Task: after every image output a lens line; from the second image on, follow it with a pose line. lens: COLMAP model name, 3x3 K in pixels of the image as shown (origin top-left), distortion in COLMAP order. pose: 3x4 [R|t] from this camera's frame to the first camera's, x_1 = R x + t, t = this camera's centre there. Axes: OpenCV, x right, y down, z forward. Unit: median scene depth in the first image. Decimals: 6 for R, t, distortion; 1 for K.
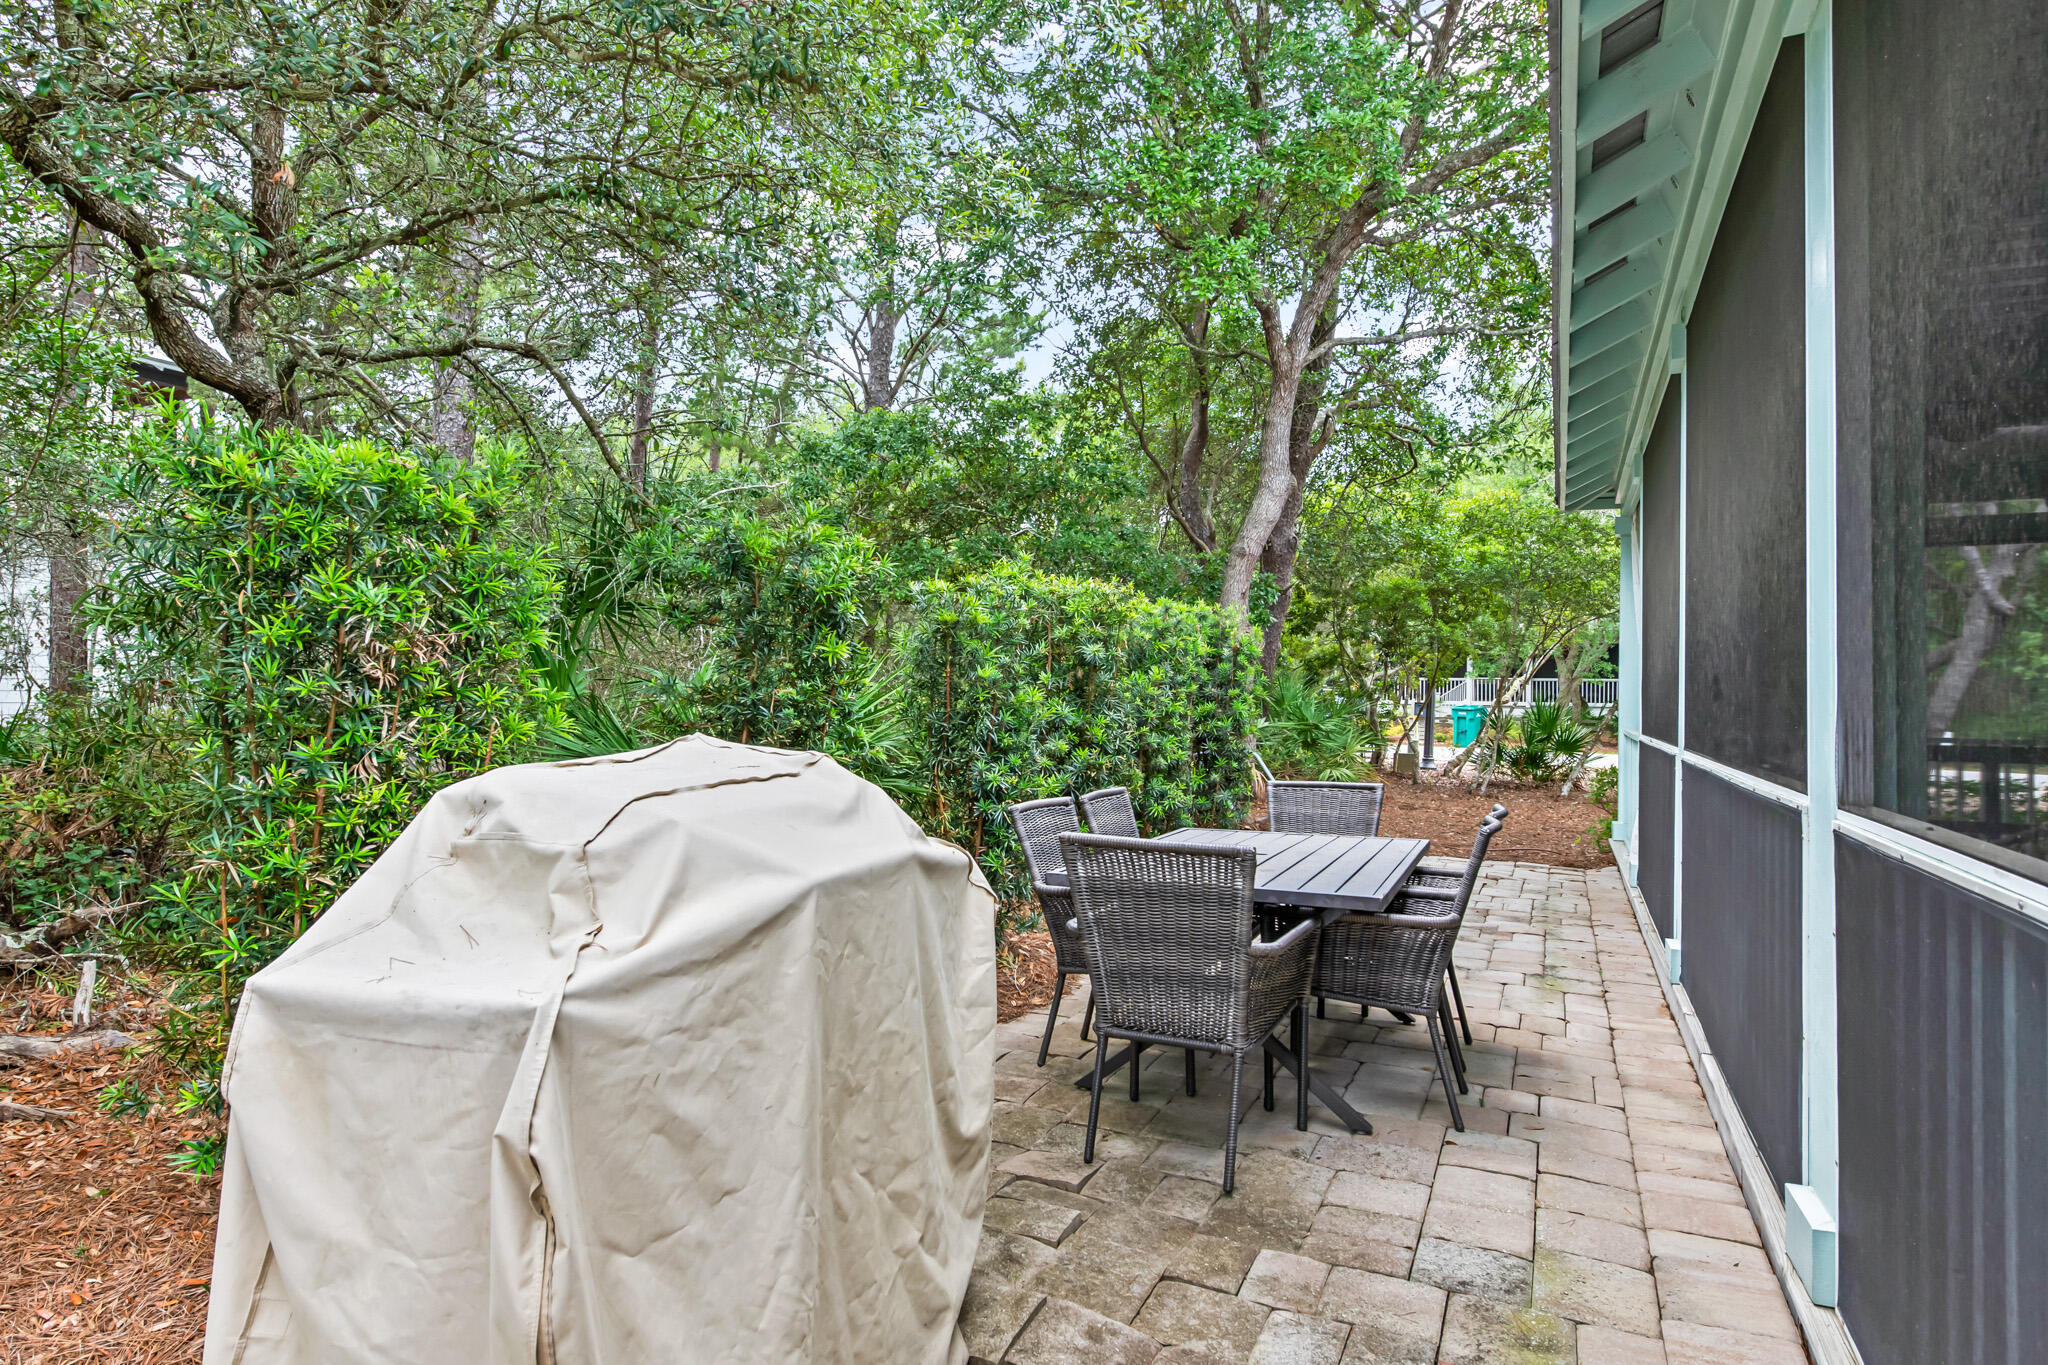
lens RADIAL K [[1125.9, 0, 1024.0], [0, 1125.9, 682.5], [0, 0, 1]] dist [0.003044, 0.000600]
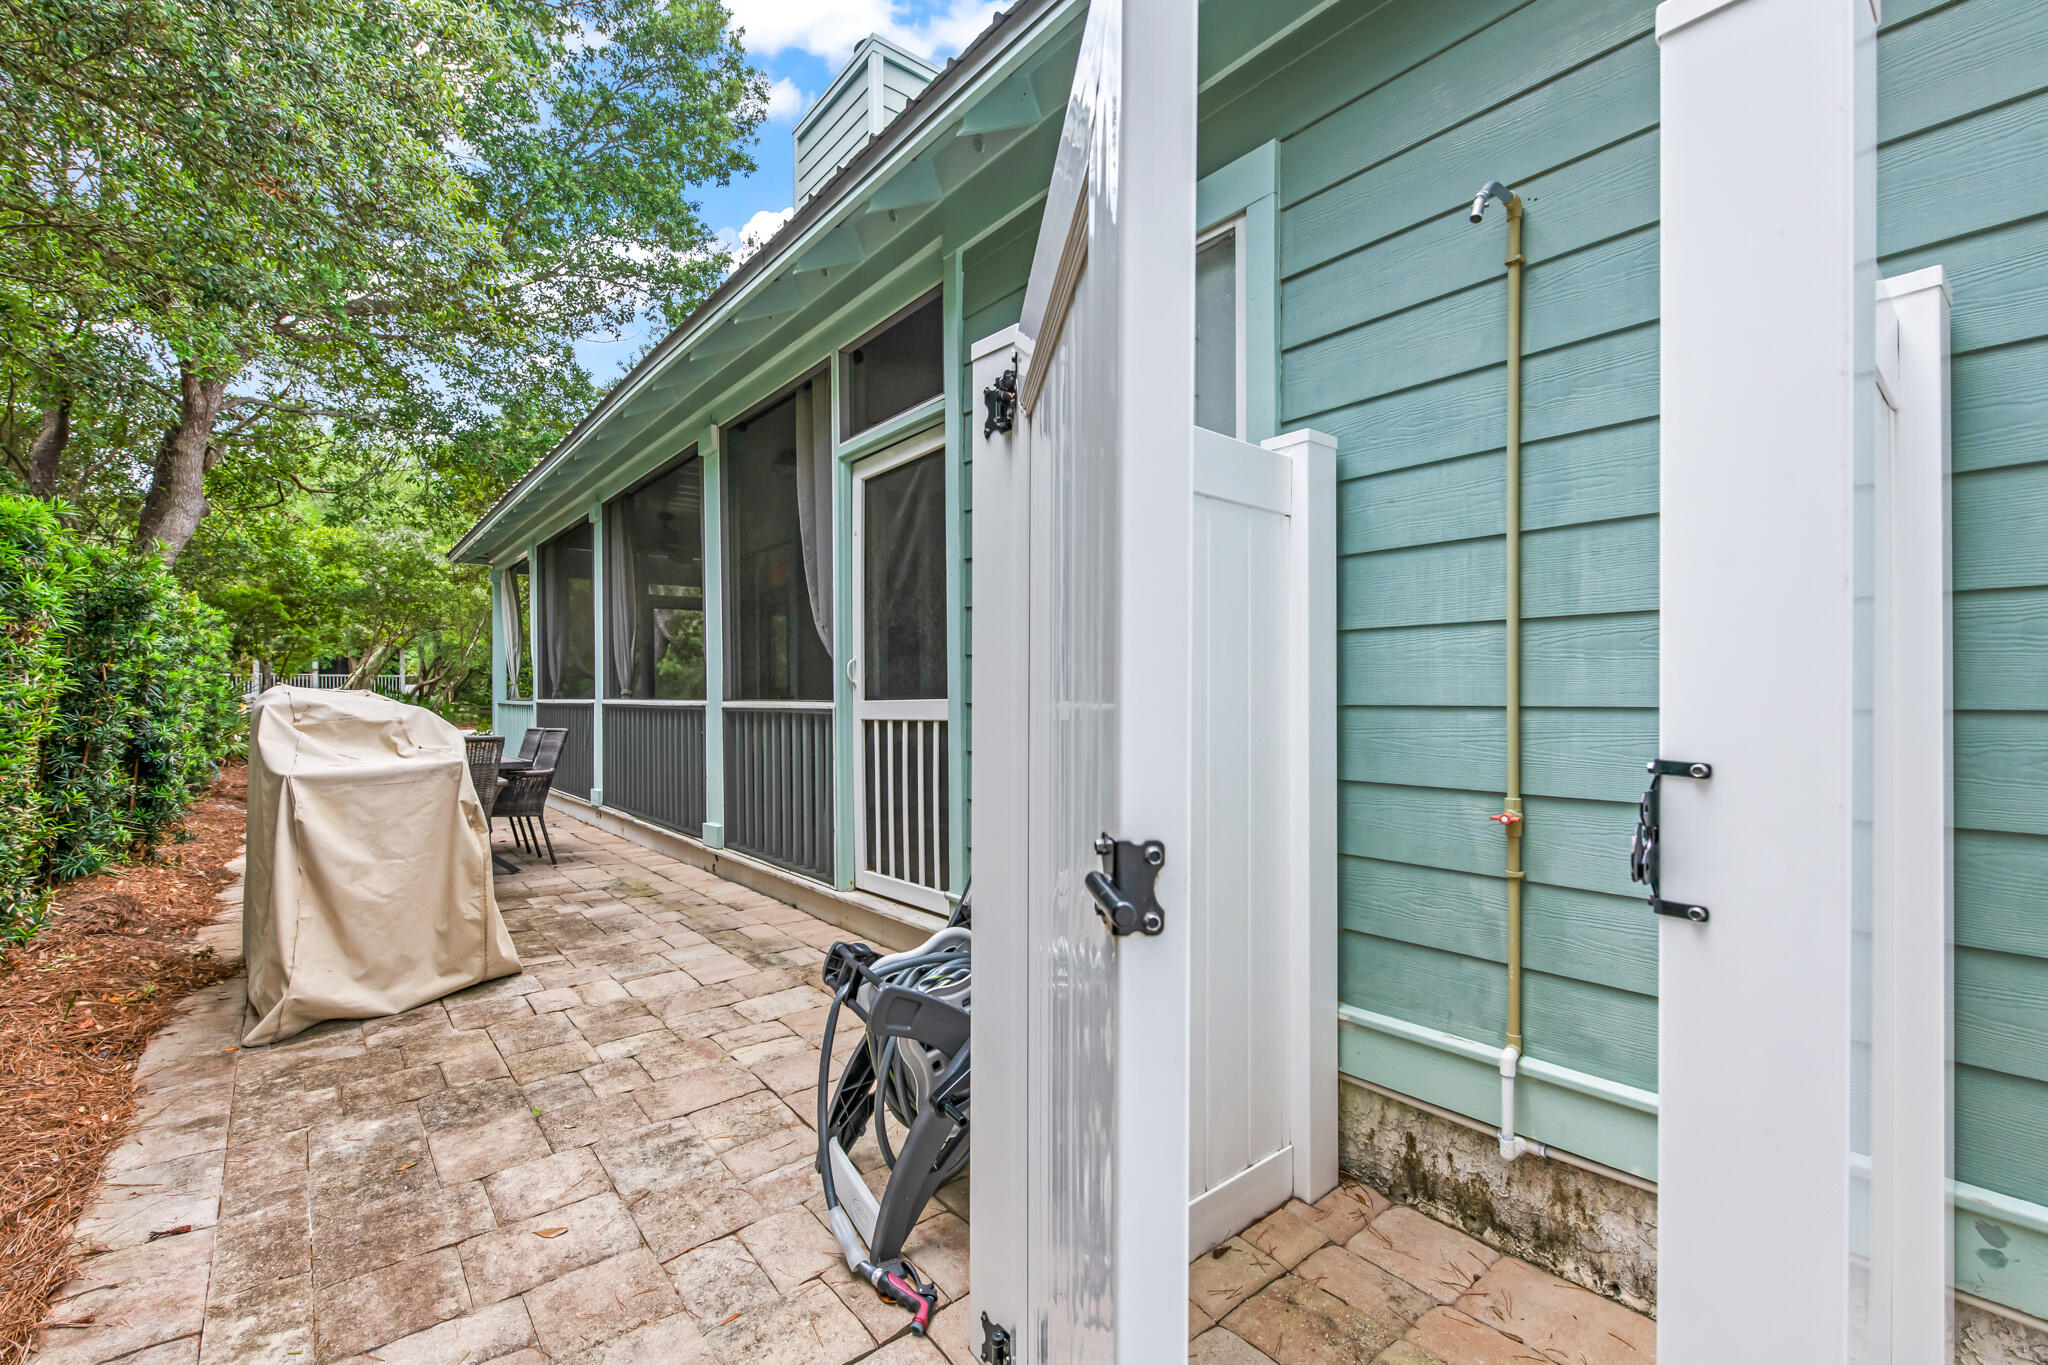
lens RADIAL K [[878.6, 0, 1010.1], [0, 878.6, 677.3], [0, 0, 1]] dist [0.008520, -0.000523]
pose [[0.418617, 0.003873, 0.908154, -0.625283], [0.000728, 0.999989, -0.004600, 0.023256], [-0.908162, 0.002587, 0.418610, -0.424027]]
